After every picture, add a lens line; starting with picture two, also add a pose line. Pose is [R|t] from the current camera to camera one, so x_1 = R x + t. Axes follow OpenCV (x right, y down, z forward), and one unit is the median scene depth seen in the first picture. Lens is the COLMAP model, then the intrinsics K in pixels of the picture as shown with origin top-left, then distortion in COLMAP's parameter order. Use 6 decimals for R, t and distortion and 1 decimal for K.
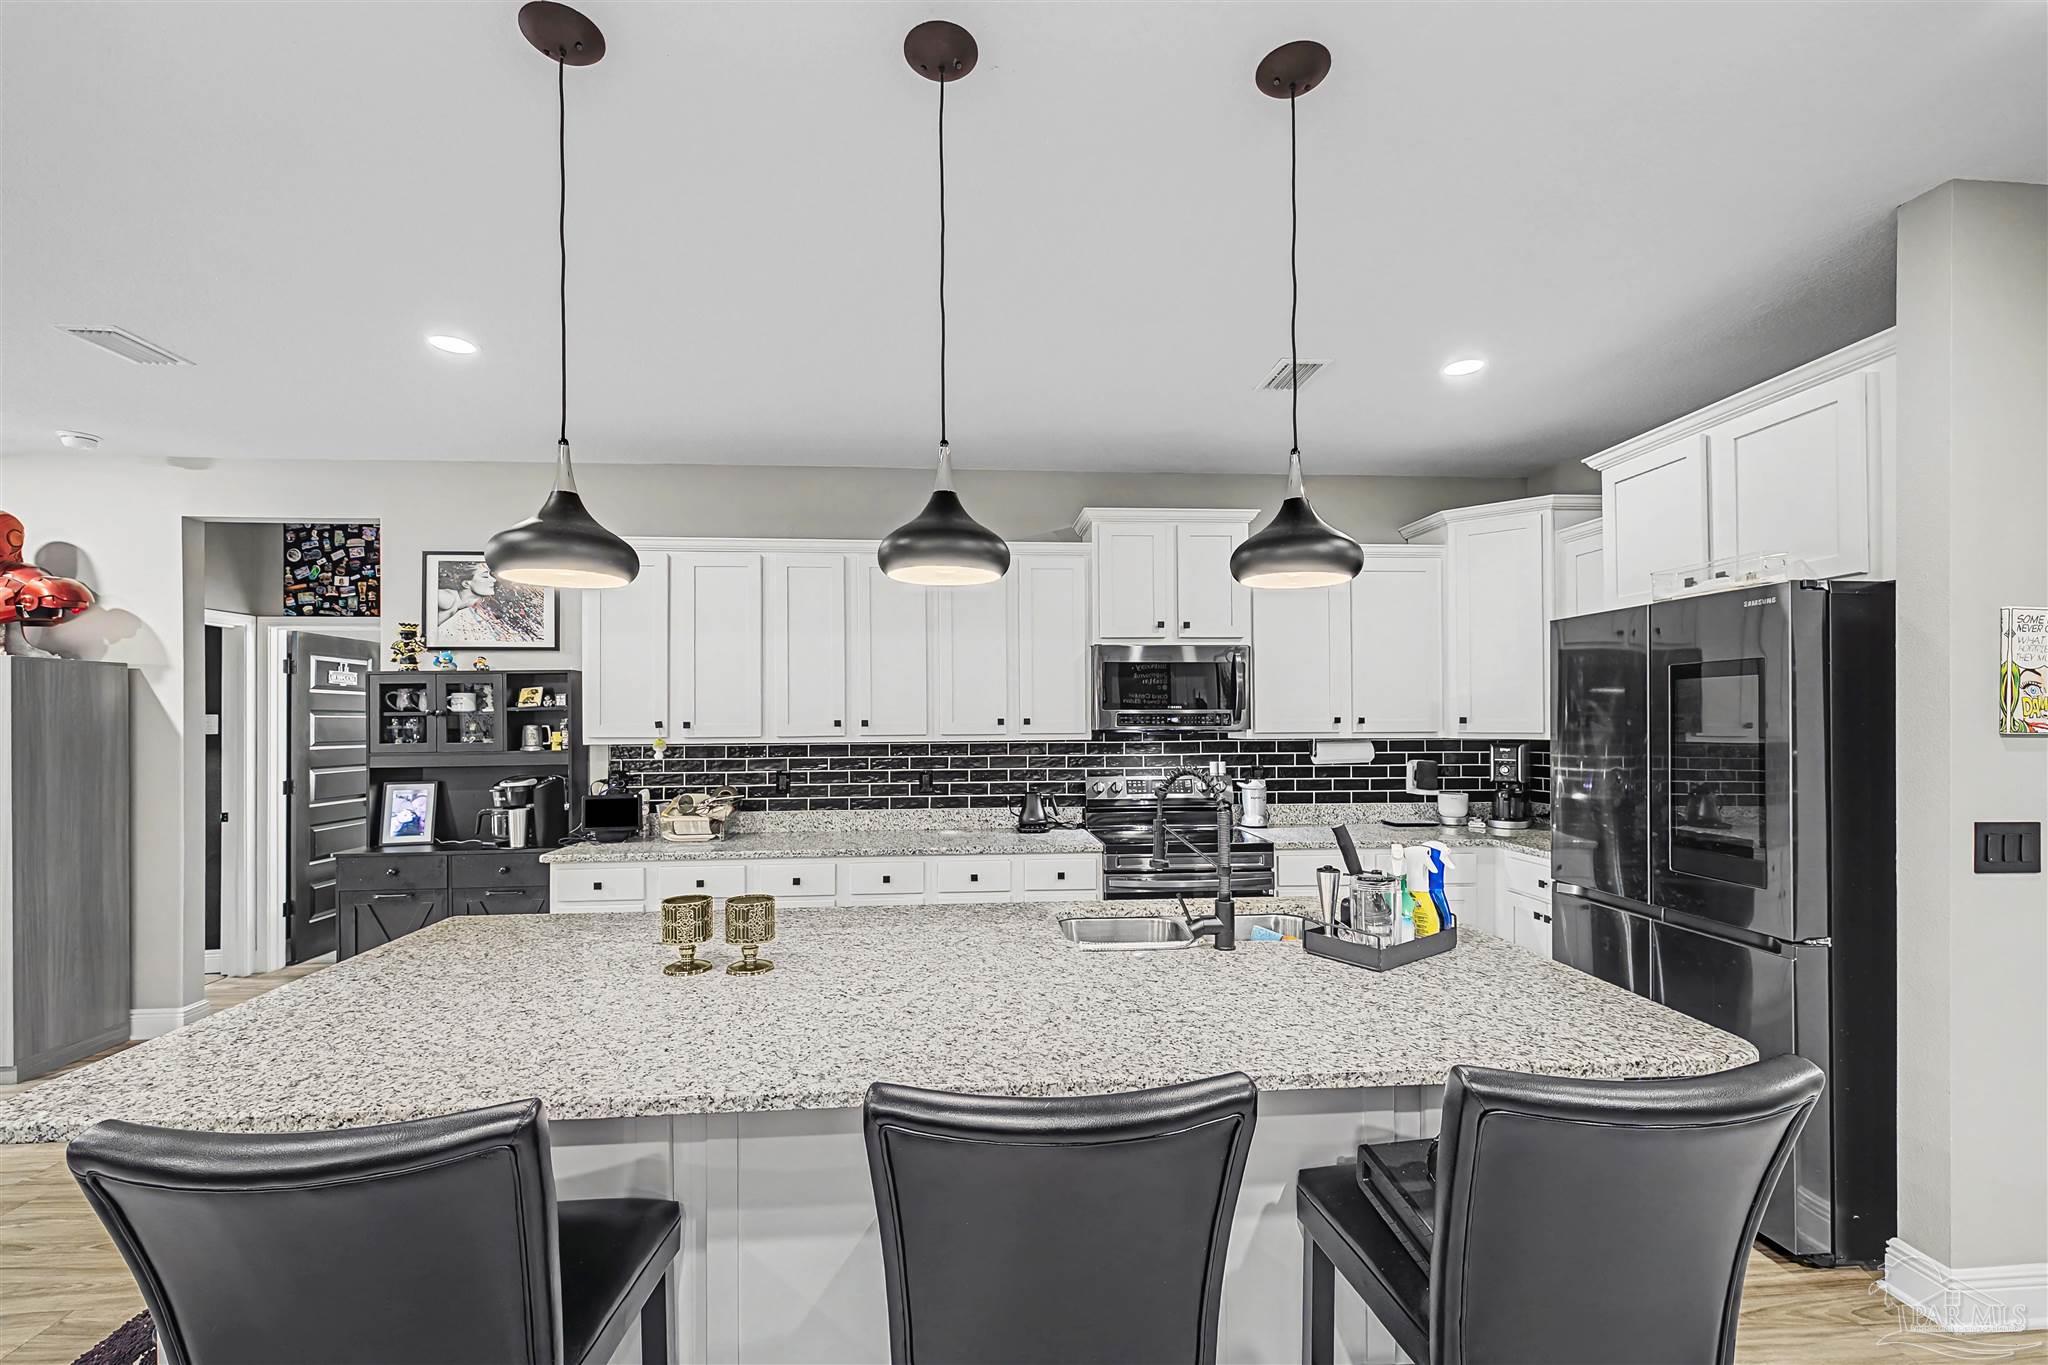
lens RADIAL K [[859.2, 0, 1029.7], [0, 859.2, 712.5], [0, 0, 1]] dist [0.006197, -0.001547]
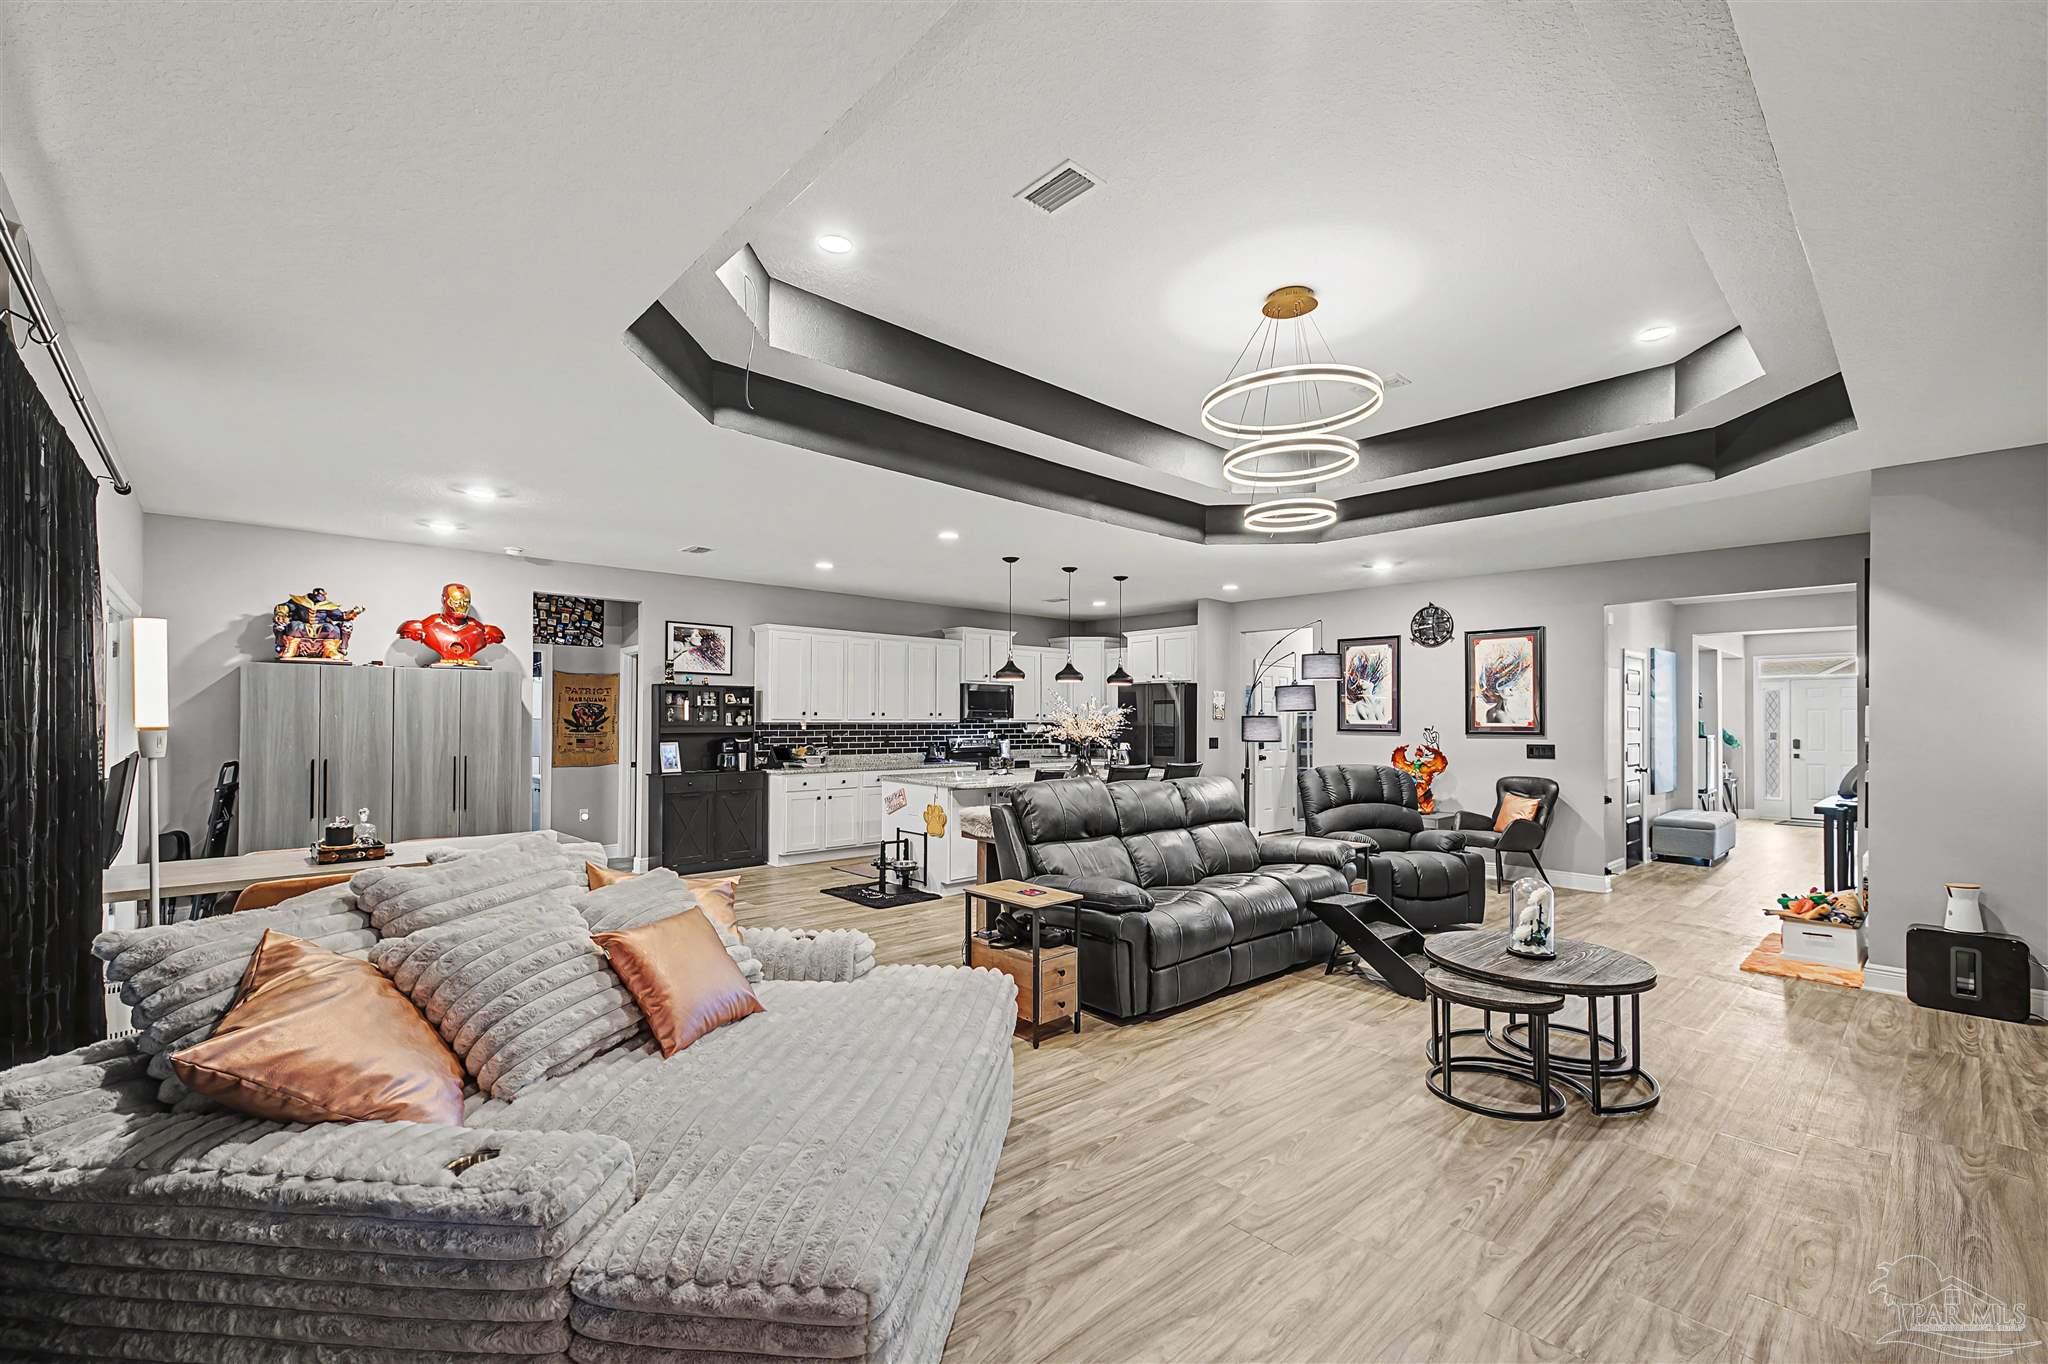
lens RADIAL K [[859.2, 0, 1034.2], [0, 859.2, 709.2], [0, 0, 1]] dist [0.006197, -0.001547]
pose [[0.780503, 0.016958, 0.624922, -1.263966], [-0.012365, 0.999855, -0.011689, 0.020716], [-0.625030, 0.001396, 0.780600, -1.001258]]
